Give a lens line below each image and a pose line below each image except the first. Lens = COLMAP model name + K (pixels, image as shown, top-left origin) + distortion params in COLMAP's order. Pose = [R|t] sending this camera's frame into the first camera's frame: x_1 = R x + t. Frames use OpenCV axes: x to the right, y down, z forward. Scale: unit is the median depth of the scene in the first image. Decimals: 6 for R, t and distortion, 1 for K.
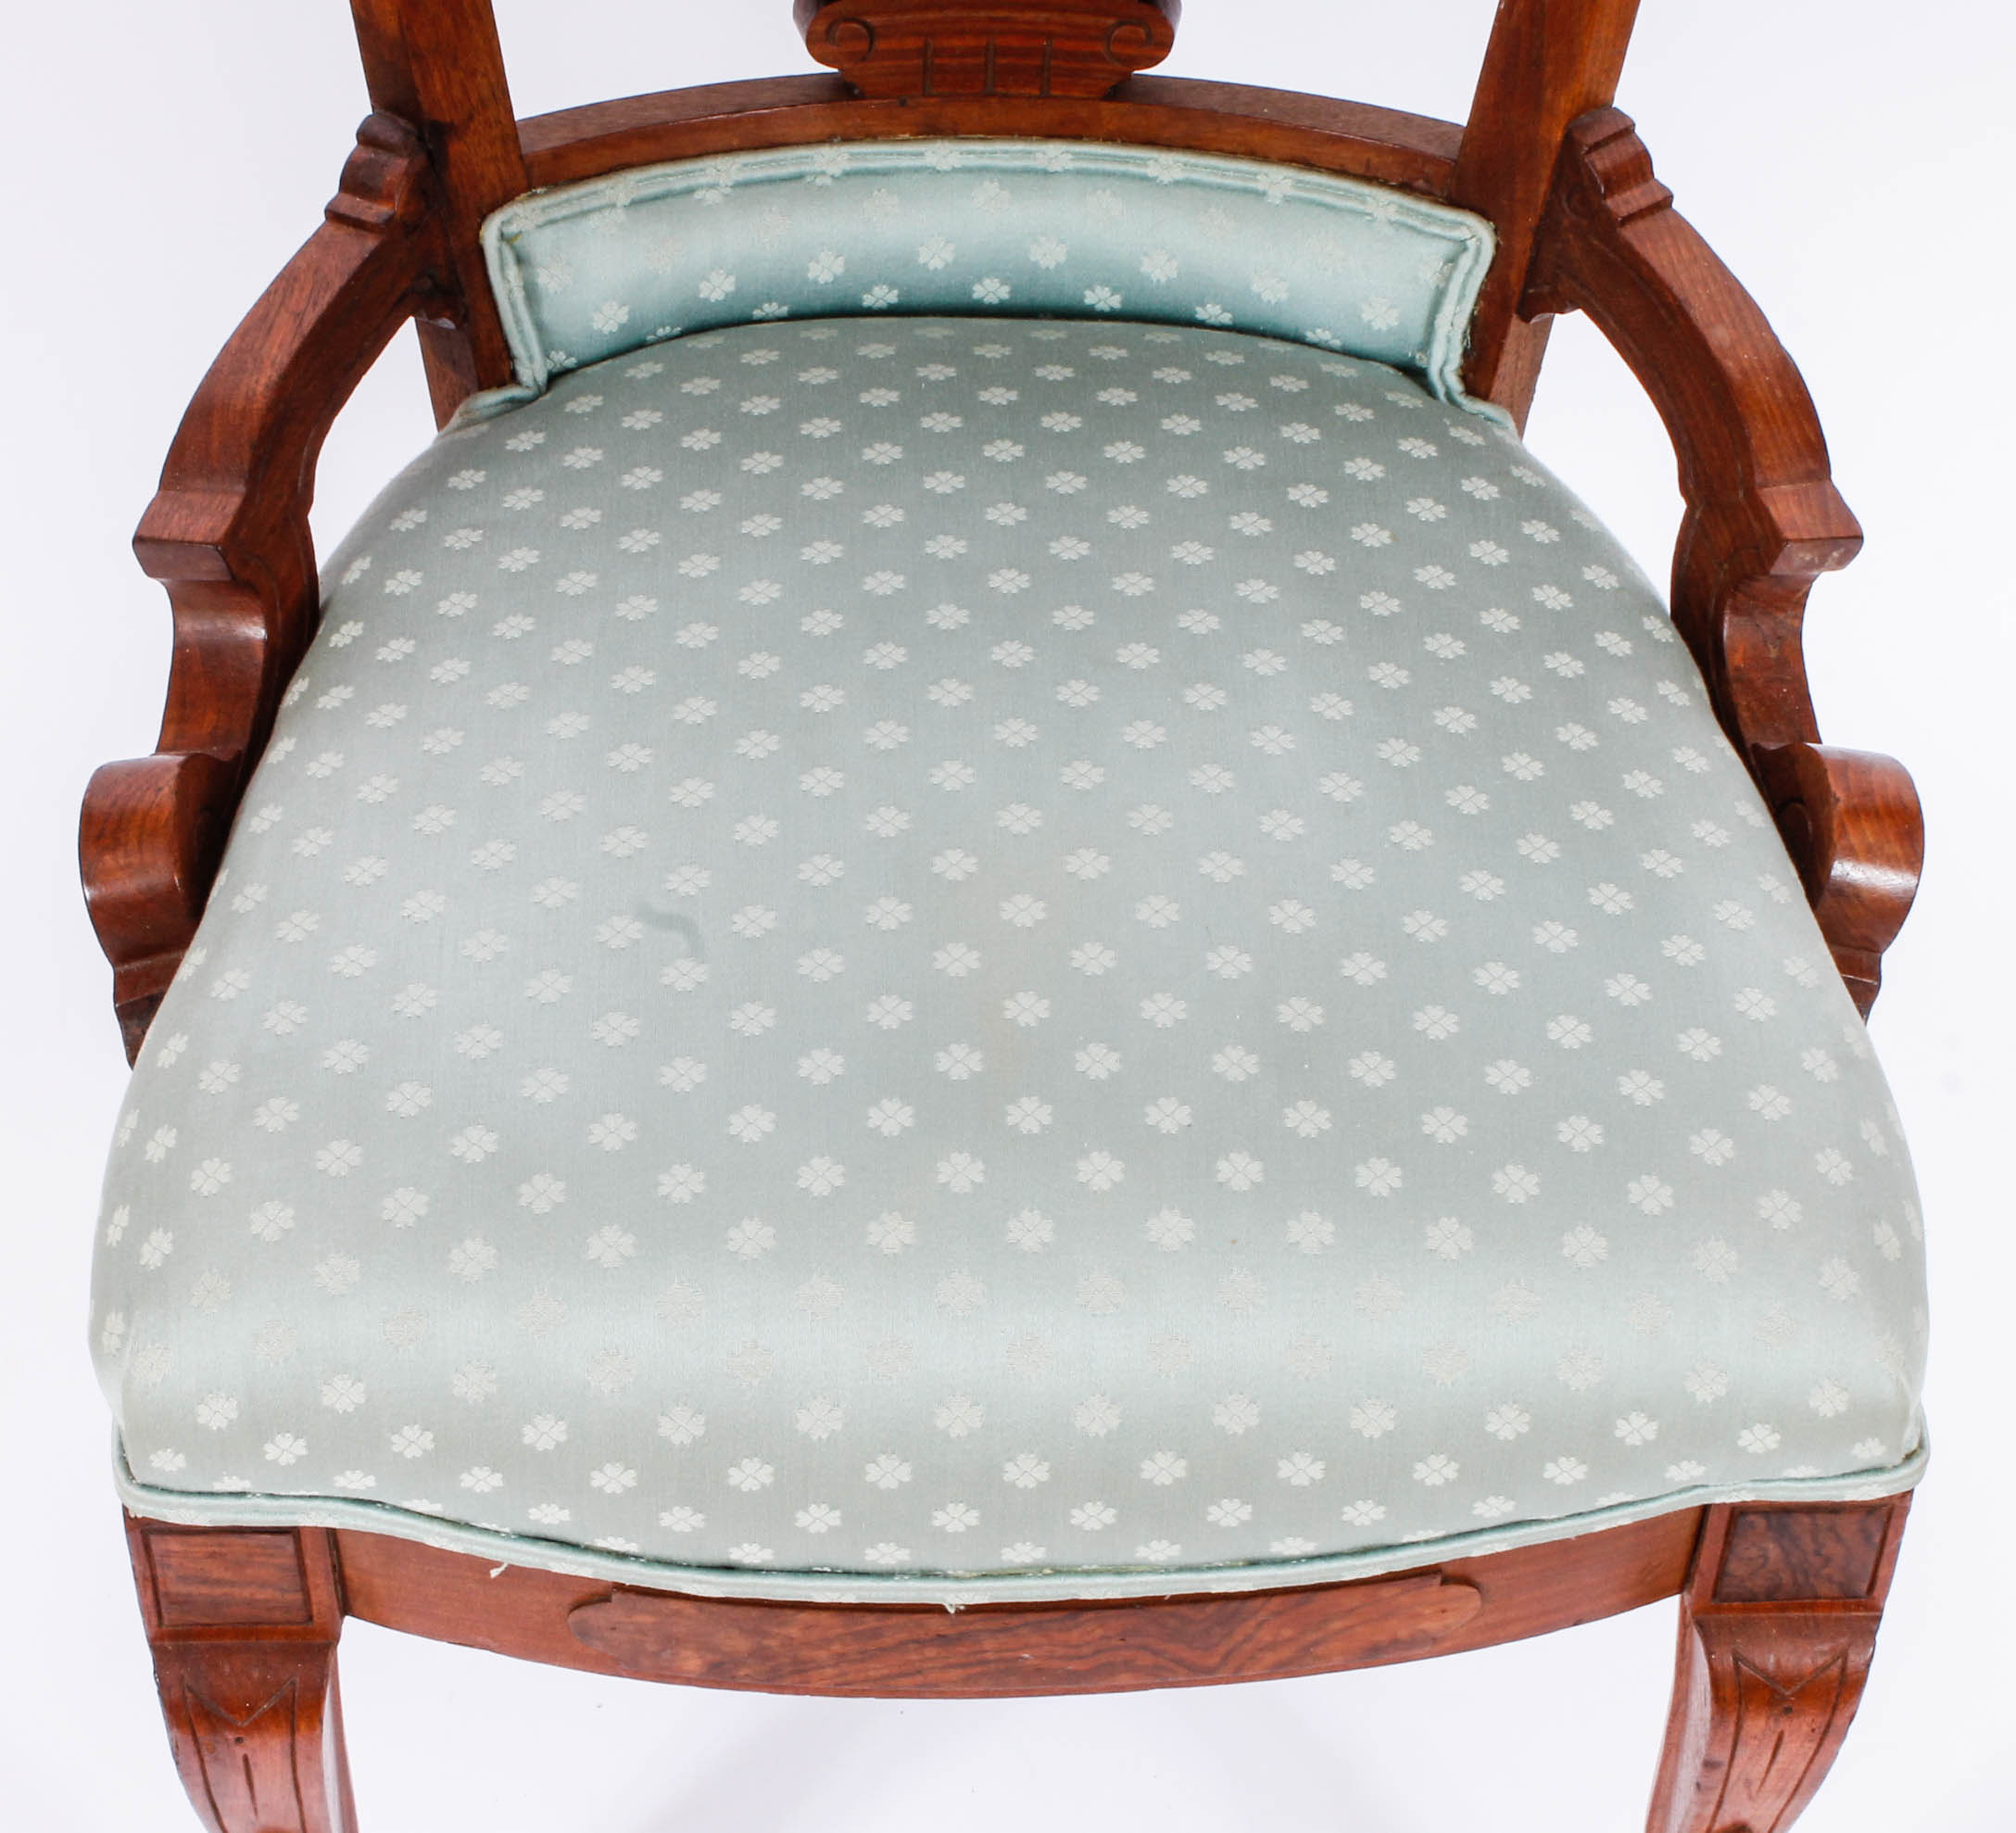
lens RADIAL K [[4472.6, 0, 821.9], [0, 4472.6, 932.6], [0, 0, 1]] dist [-0.018457, 0.000000]
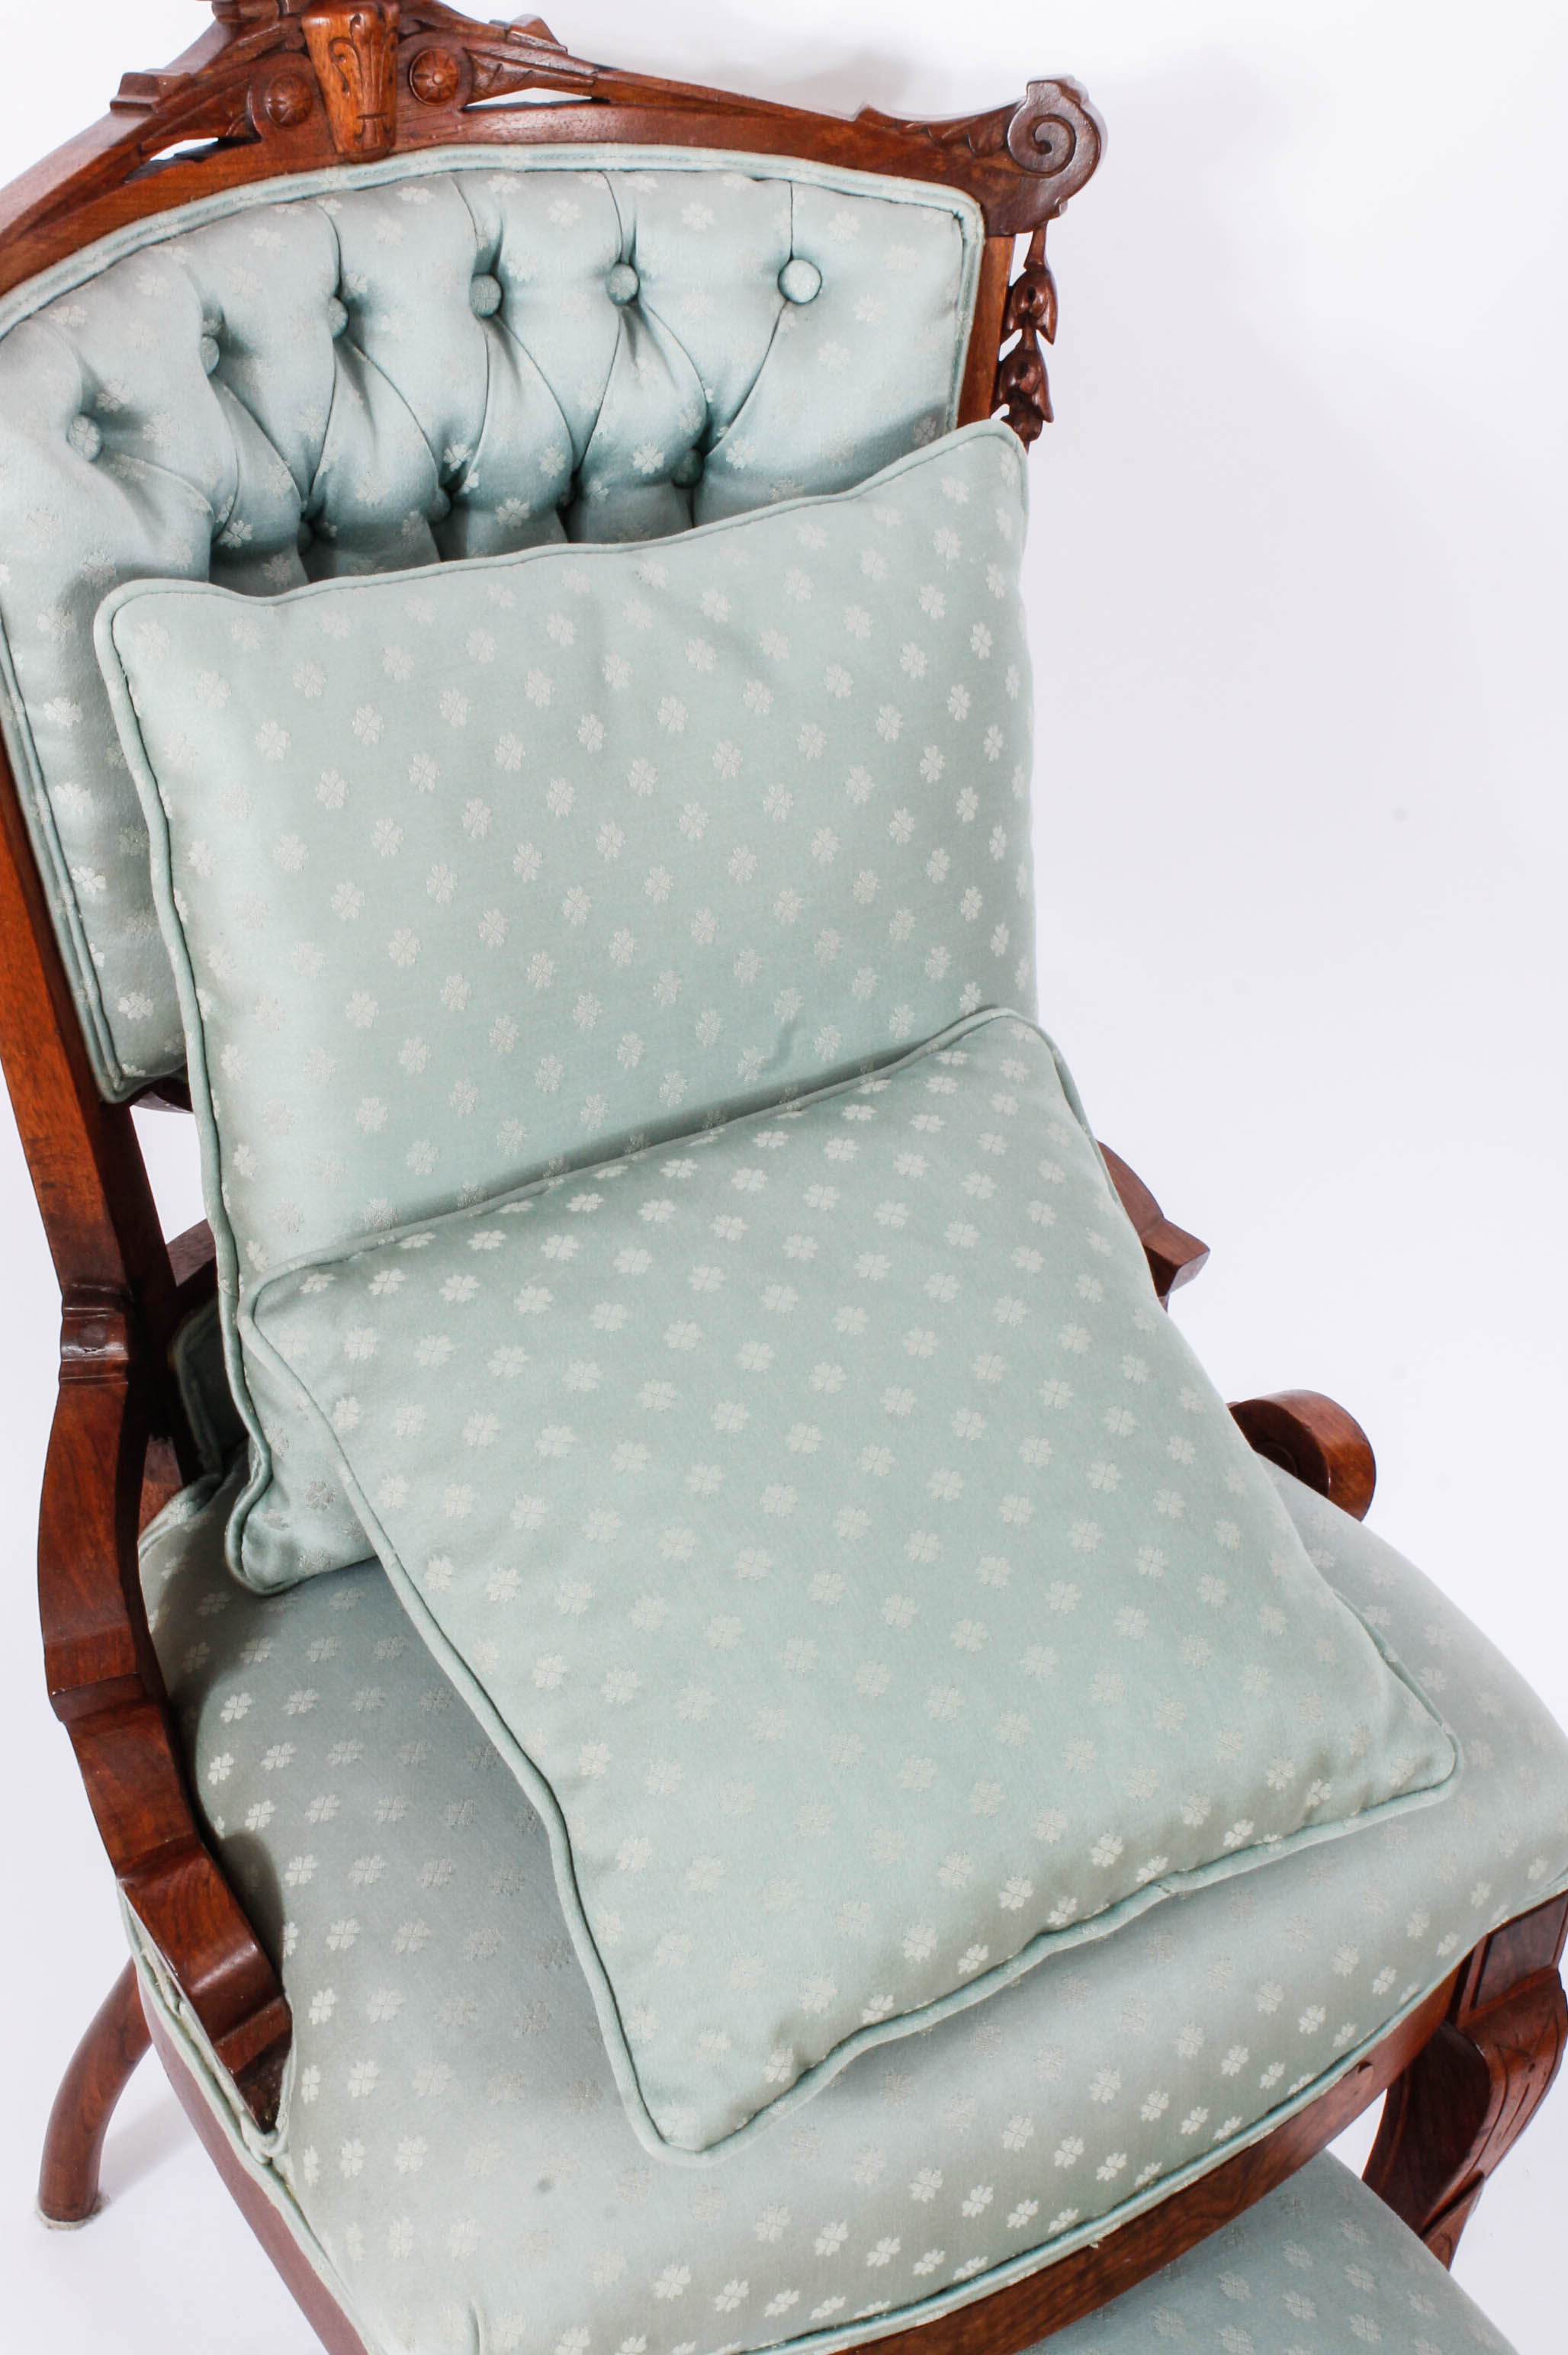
lens RADIAL K [[3538.4, 0, 698.2], [0, 3538.4, 1186.8], [0, 0, 1]] dist [-0.054622, 0.000000]
pose [[0.835391, -0.283895, 0.470665, -0.388635], [0.354933, 0.932448, -0.067545, -0.085631], [-0.419695, 0.223481, 0.879723, 0.100516]]
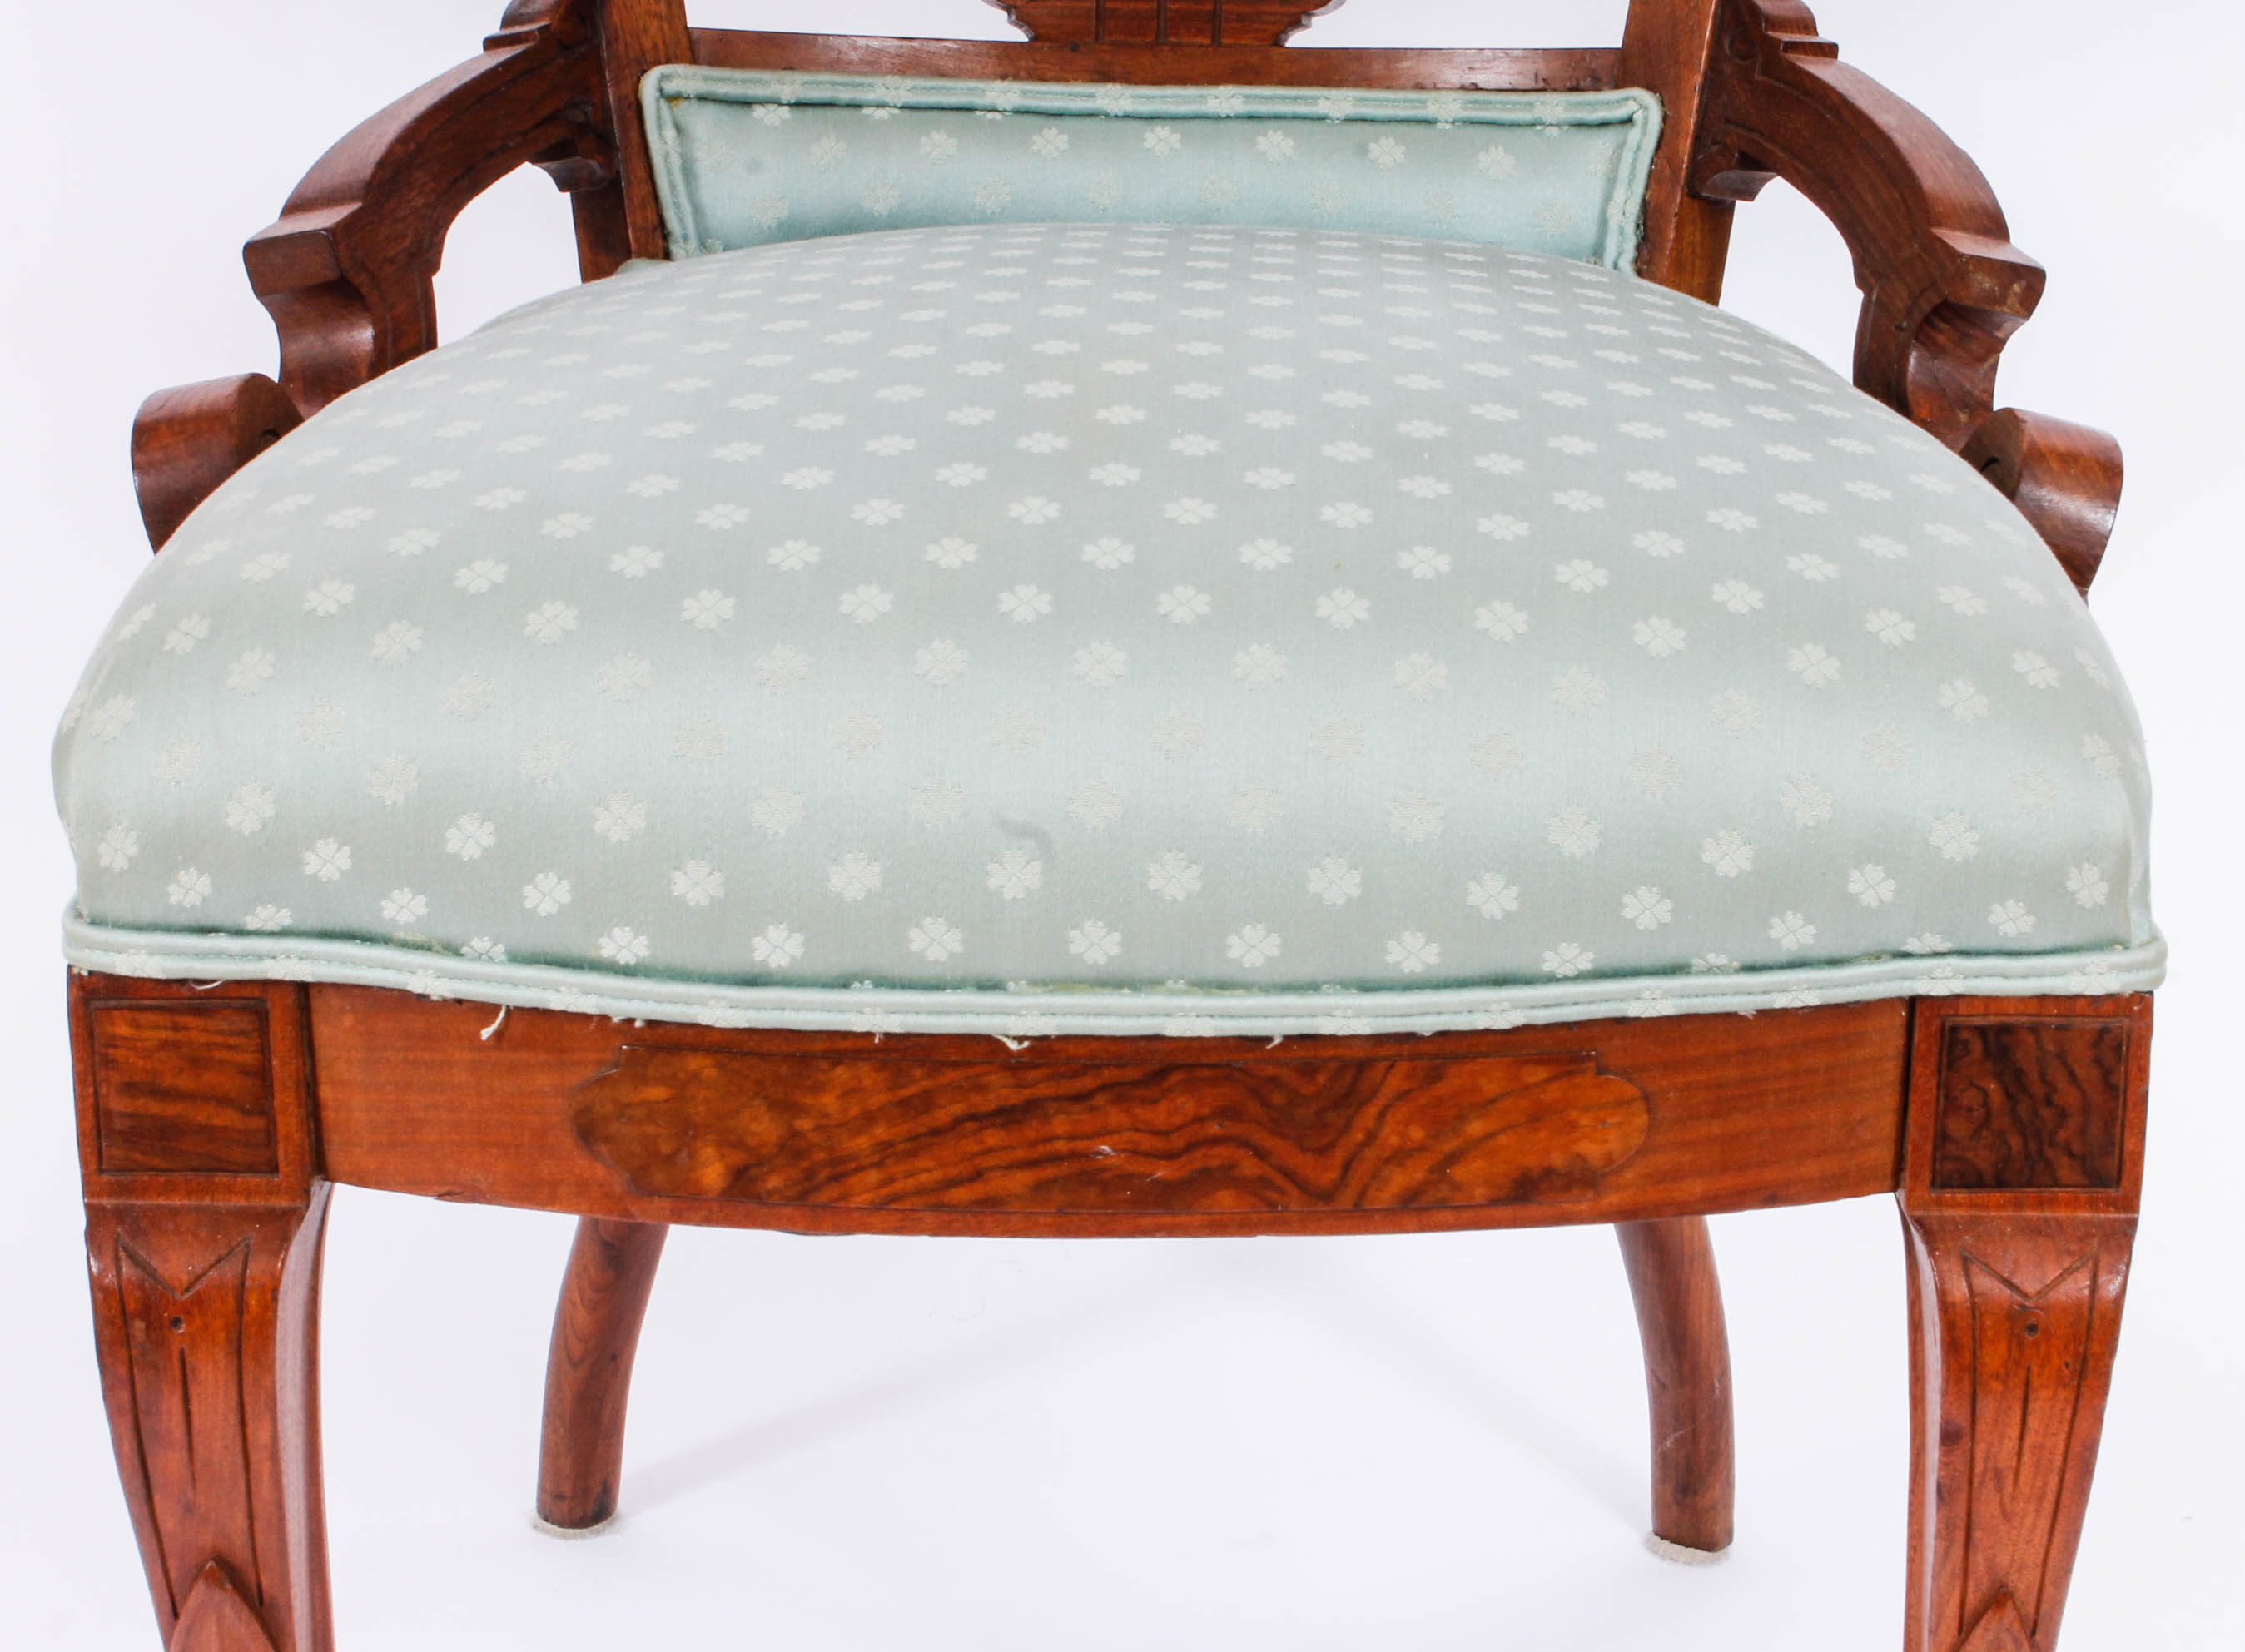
lens RADIAL K [[4349.5, 0, 1152.0], [0, 4349.5, 861.0], [0, 0, 1]] dist [-0.006821, 0.000000]
pose [[0.999399, 0.017956, -0.029652, 0.069505], [-0.029626, 0.886566, -0.461653, 0.439700], [0.017999, 0.462254, 0.886565, 0.222368]]
